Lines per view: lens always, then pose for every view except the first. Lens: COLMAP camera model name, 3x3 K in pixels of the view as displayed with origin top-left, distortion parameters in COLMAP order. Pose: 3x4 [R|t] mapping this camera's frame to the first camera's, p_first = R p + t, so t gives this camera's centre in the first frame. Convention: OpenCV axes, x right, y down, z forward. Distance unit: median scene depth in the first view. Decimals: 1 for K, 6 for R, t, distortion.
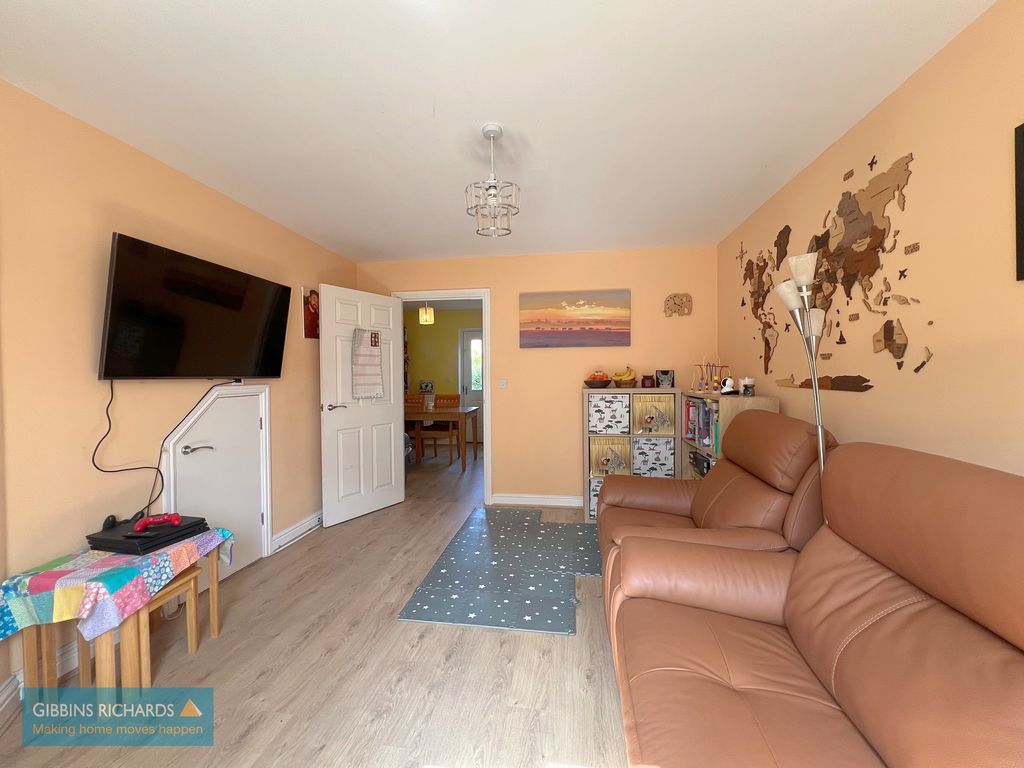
lens RADIAL K [[407.9, 0, 512.9], [0, 407.9, 381.6], [0, 0, 1]] dist [-0.000375, -0.000266]
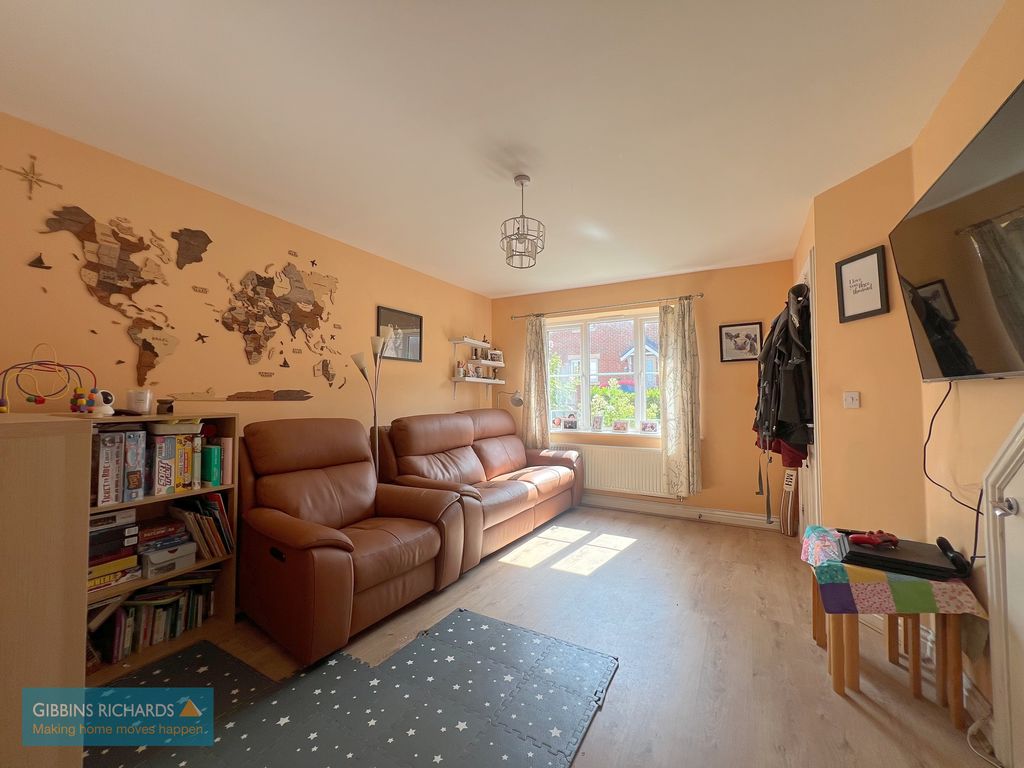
lens RADIAL K [[407.9, 0, 512.7], [0, 407.9, 383.7], [0, 0, 1]] dist [-0.000375, -0.000266]
pose [[-0.929060, 0.020121, 0.369382, -0.455696], [0.014727, 0.999740, -0.017416, -0.000116], [-0.369637, -0.010741, -0.929114, 2.122886]]
